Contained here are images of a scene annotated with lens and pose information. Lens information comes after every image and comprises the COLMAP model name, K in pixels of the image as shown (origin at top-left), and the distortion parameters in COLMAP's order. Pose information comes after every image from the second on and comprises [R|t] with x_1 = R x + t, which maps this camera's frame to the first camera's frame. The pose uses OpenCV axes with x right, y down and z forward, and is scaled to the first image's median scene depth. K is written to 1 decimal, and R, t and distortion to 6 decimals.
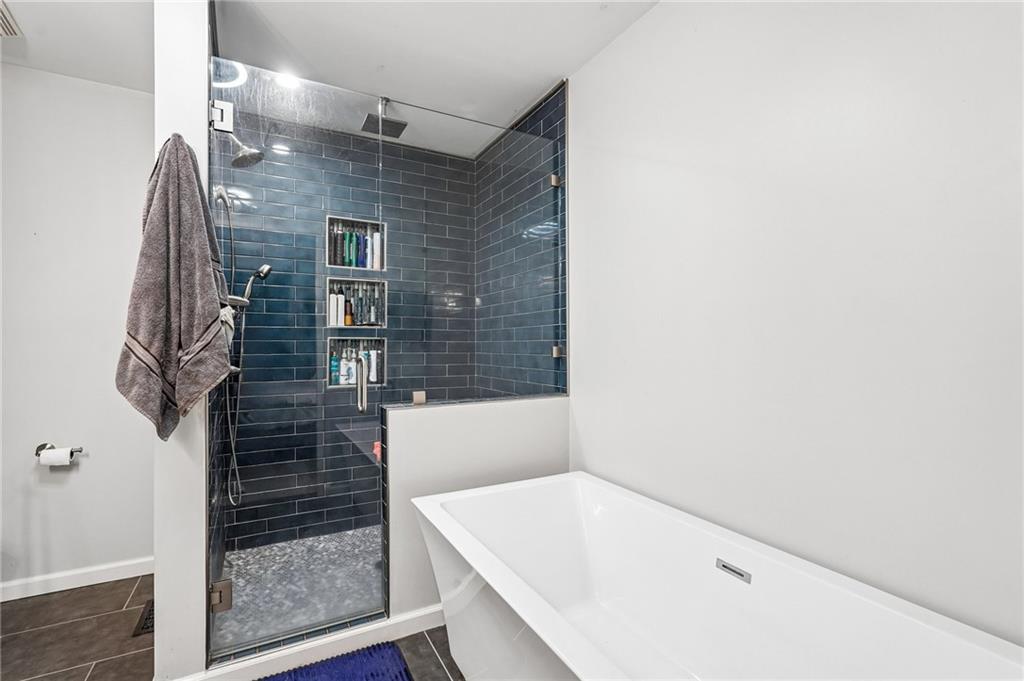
lens RADIAL K [[465.0, 0, 512.0], [0, 465.0, 345.6], [0, 0, 1]] dist [-0.011247, 0.007118]
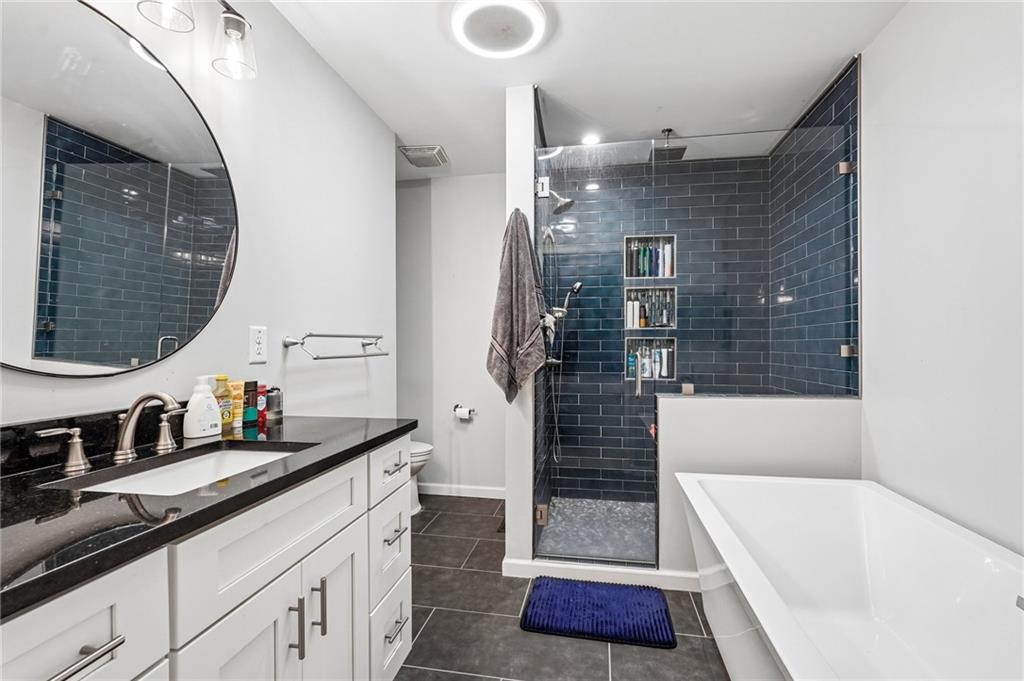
lens RADIAL K [[465.0, 0, 512.0], [0, 465.0, 345.6], [0, 0, 1]] dist [-0.011247, 0.007118]
pose [[0.778252, 0.001817, -0.627949, 0.158780], [-0.001554, 0.999998, 0.000967, 0.002633], [0.627950, 0.000223, 0.778254, -0.146471]]
